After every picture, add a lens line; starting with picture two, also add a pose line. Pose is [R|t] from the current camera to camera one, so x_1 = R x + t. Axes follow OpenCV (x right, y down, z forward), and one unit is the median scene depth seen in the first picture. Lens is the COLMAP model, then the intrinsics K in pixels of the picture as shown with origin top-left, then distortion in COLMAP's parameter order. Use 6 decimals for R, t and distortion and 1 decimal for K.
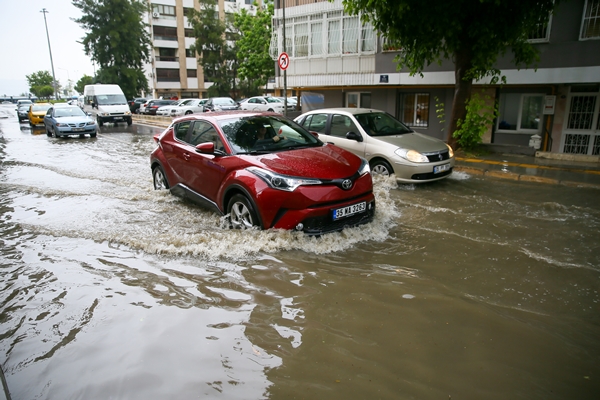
lens RADIAL K [[416.7, 0, 300.1], [0, 416.7, 201.5], [0, 0, 1]] dist [-0.066553, 0.014846]
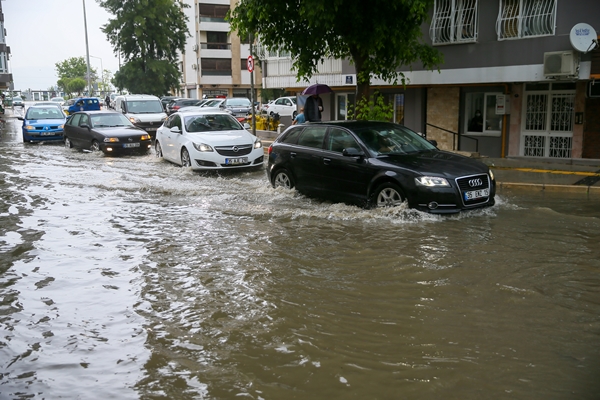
lens RADIAL K [[659.4, 0, 299.9], [0, 659.4, 200.6], [0, 0, 1]] dist [-0.022067, 0.000000]
pose [[0.973052, 0.034381, -0.228008, 0.164671], [-0.054087, 0.995266, -0.080750, 0.042122], [0.224152, 0.090906, 0.970305, -0.179829]]
